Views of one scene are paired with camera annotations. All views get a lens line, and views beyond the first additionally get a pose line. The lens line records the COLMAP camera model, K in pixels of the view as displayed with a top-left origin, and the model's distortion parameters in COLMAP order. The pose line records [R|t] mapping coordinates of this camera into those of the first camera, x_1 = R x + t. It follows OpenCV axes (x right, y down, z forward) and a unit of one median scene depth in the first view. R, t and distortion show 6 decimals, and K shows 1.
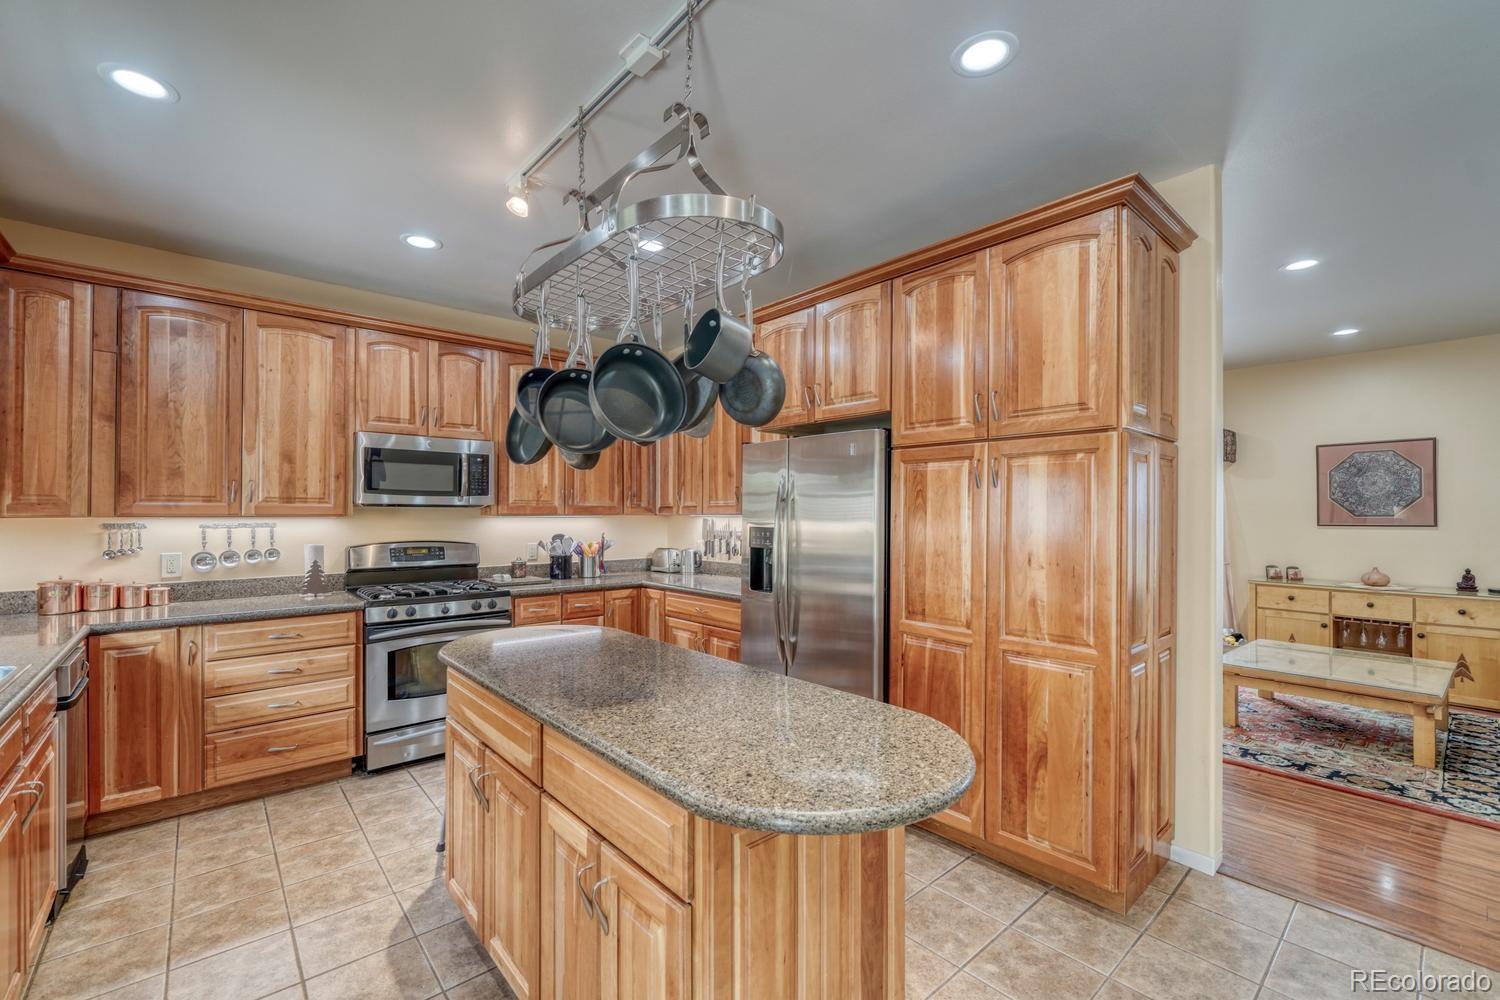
lens RADIAL K [[630.8, 0, 731.9], [0, 630.8, 507.1], [0, 0, 1]] dist [-0.001016, -0.000145]
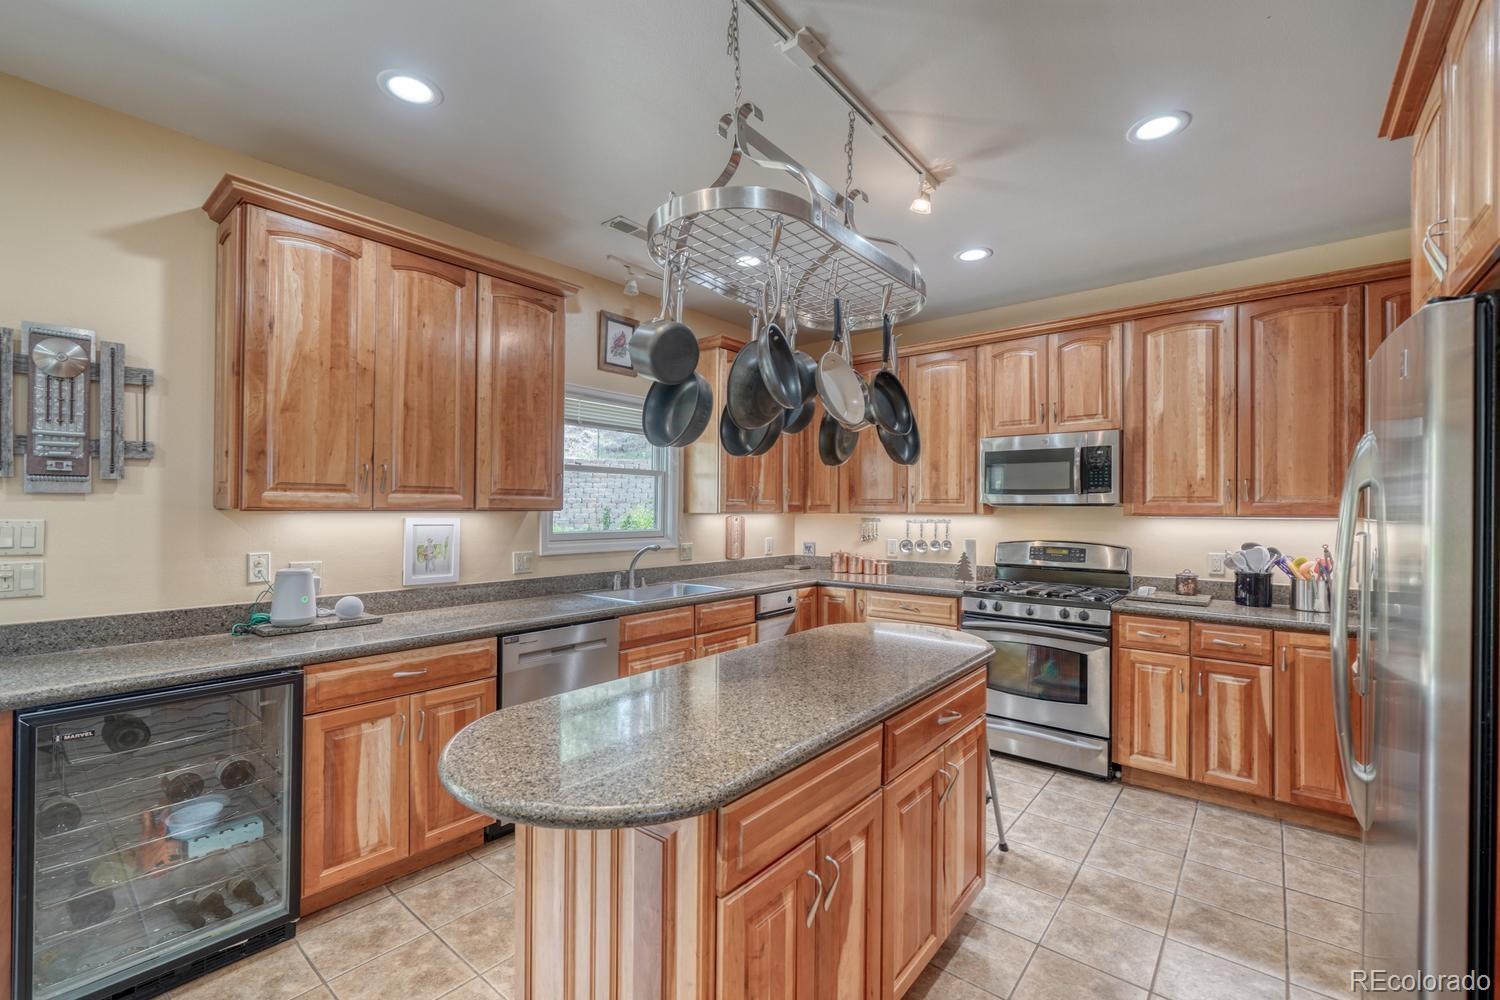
lens RADIAL K [[630.8, 0, 731.9], [0, 630.8, 507.1], [0, 0, 1]] dist [-0.001016, -0.000145]
pose [[0.164889, -0.004526, -0.986302, 0.415136], [0.002892, 0.999987, -0.004105, 0.004140], [0.986308, -0.002175, 0.164900, 0.370050]]
